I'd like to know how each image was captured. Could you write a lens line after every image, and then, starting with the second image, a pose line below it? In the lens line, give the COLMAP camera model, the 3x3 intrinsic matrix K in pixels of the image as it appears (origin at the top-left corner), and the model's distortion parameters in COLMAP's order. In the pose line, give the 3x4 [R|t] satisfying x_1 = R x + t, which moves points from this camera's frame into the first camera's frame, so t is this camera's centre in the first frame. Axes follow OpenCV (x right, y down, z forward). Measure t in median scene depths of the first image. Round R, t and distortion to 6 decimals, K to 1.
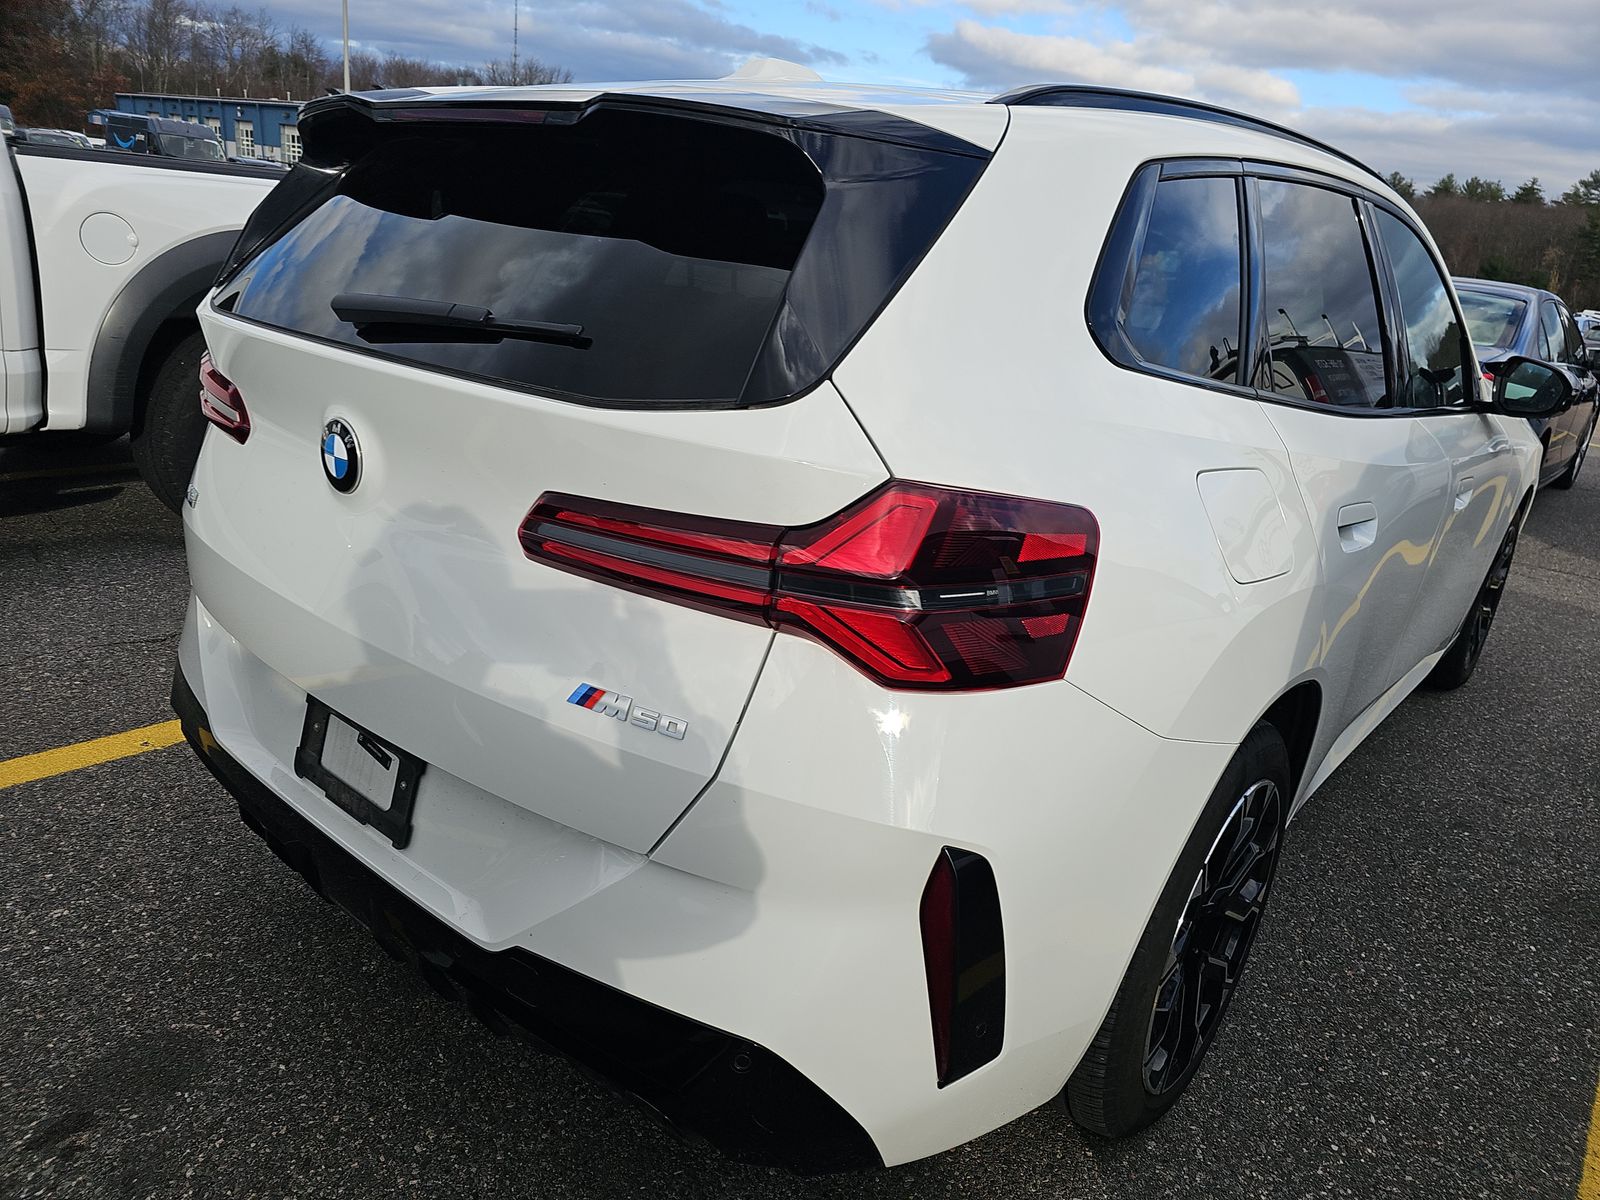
lens RADIAL K [[1045.8, 0, 800.0], [0, 1045.8, 600.0], [0, 0, 1]] dist [0.057838, -0.044435]
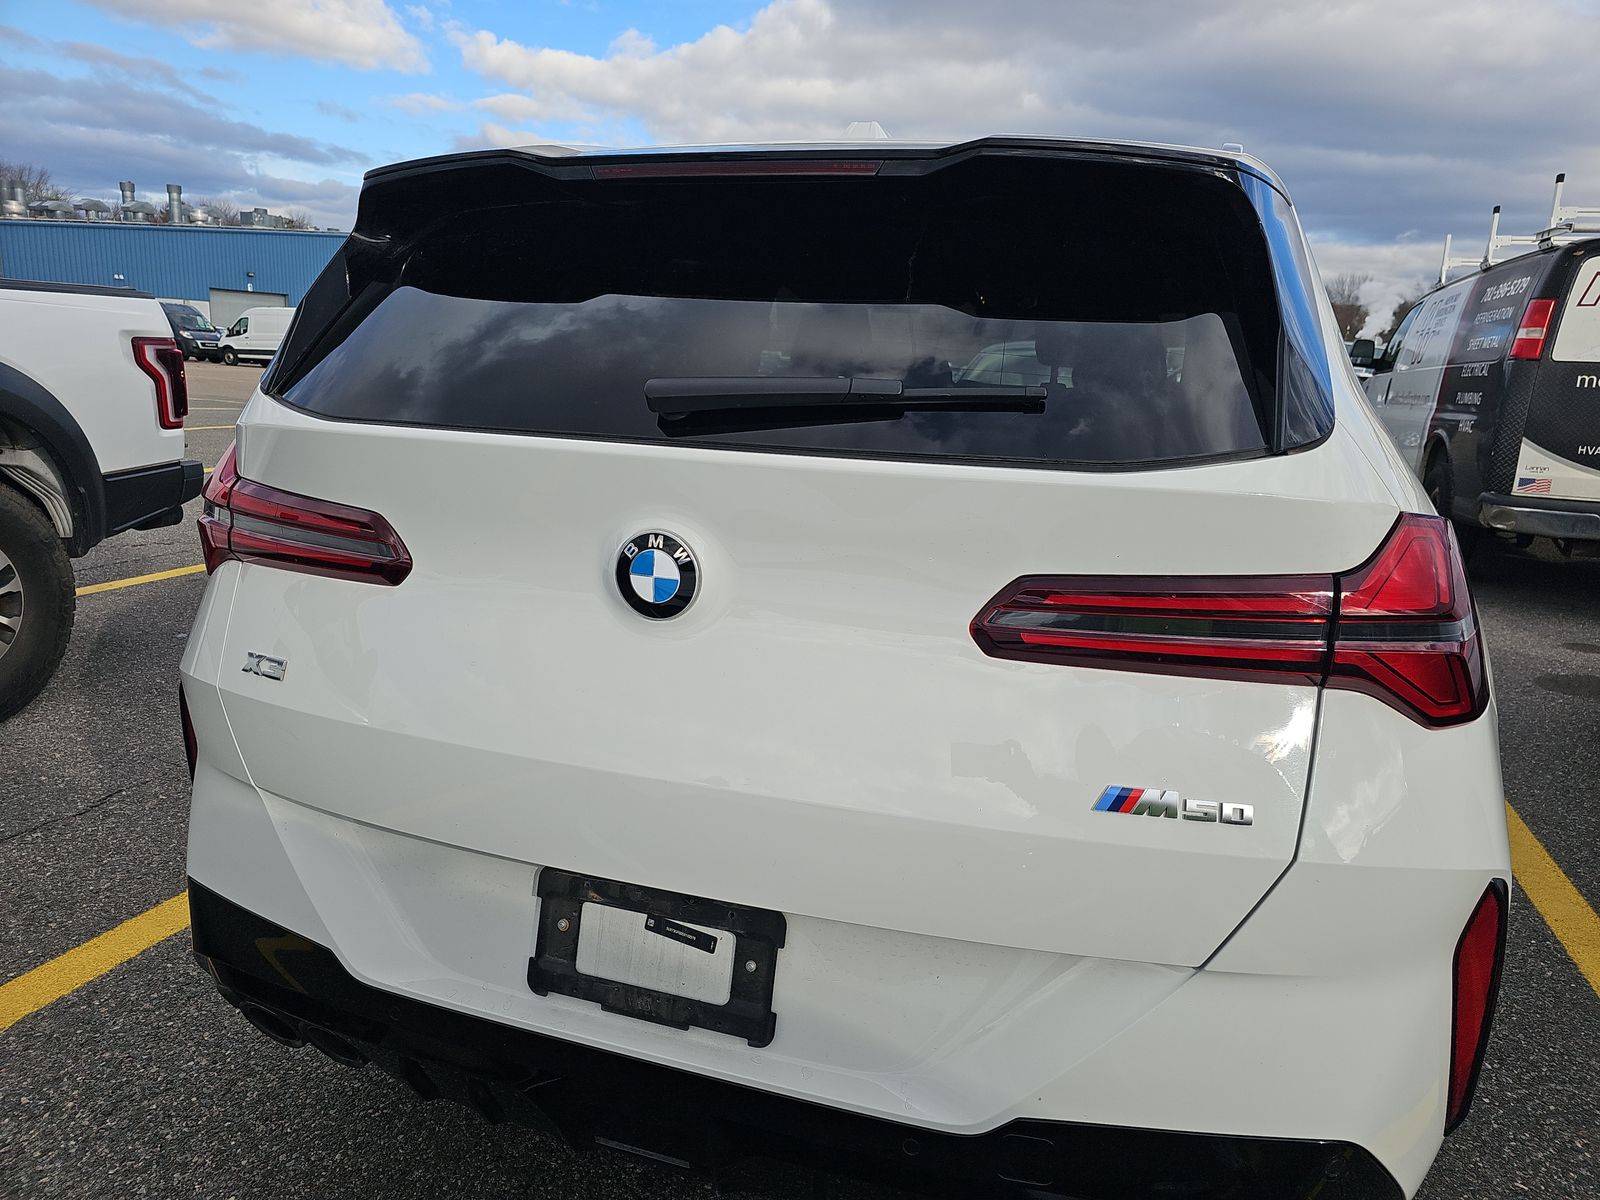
lens RADIAL K [[1045.8, 0, 800.0], [0, 1045.8, 600.0], [0, 0, 1]] dist [0.057838, -0.044435]
pose [[0.932424, -0.130896, 0.336826, -0.617312], [0.158054, 0.985931, -0.054388, -0.056720], [-0.324968, 0.103950, 0.939995, 0.206979]]
